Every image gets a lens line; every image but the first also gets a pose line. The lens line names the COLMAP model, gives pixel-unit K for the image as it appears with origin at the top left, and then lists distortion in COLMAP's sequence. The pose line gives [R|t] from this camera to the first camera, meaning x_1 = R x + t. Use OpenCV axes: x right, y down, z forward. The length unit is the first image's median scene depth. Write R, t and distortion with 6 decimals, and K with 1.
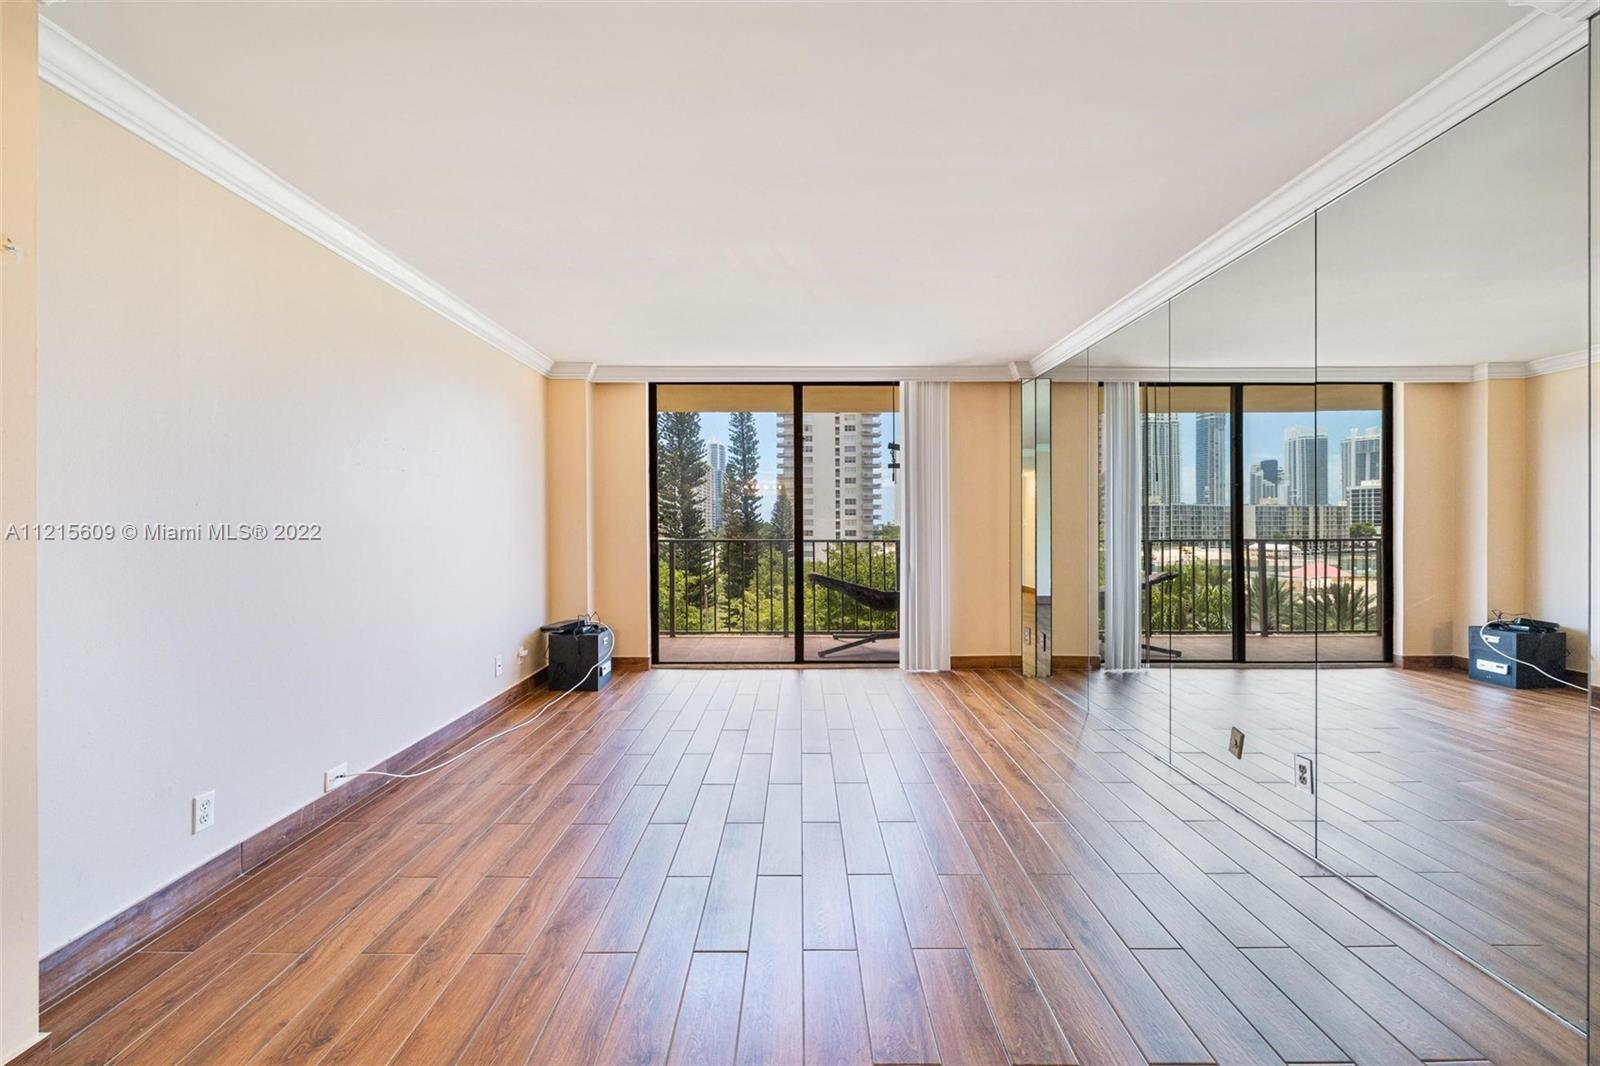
lens RADIAL K [[668.7, 0, 798.6], [0, 668.7, 529.1], [0, 0, 1]] dist [0.001134, 0.000327]
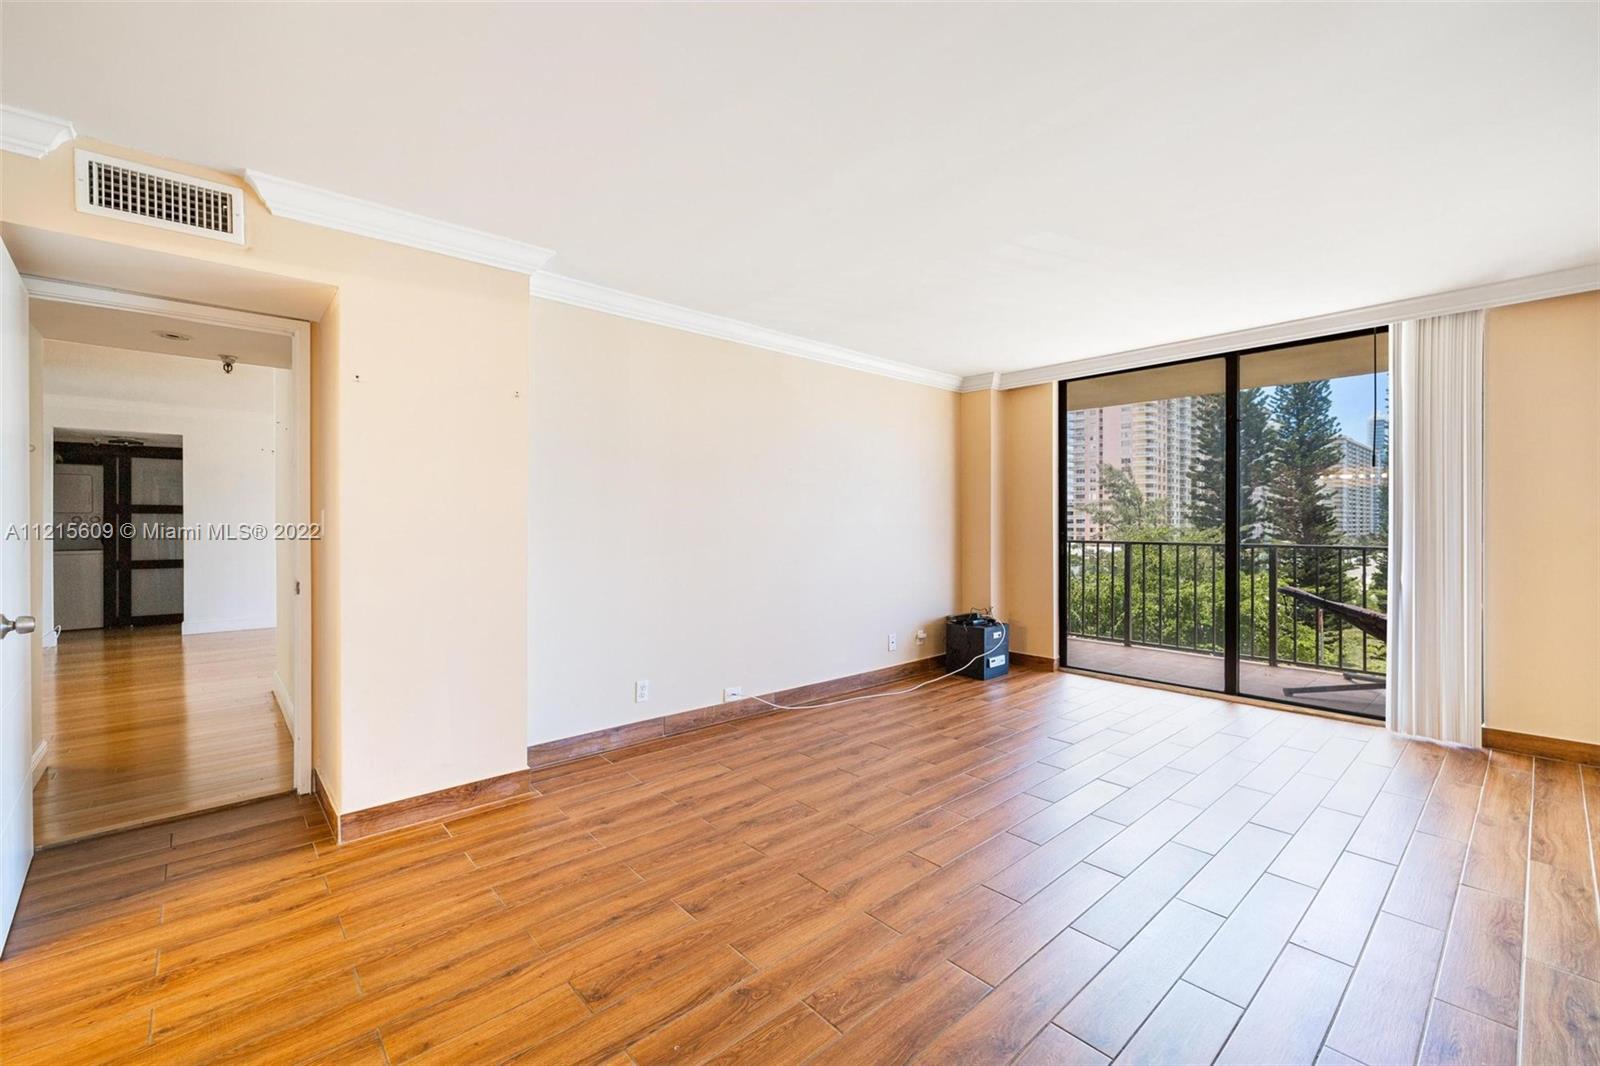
lens RADIAL K [[668.1, 0, 803.7], [0, 668.1, 524.9], [0, 0, 1]] dist [-0.002226, -0.000246]
pose [[0.668405, 0.004165, -0.743785, 0.286337], [-0.008134, 0.999965, -0.001710, -0.002218], [0.743753, 0.007193, 0.668416, 0.068991]]
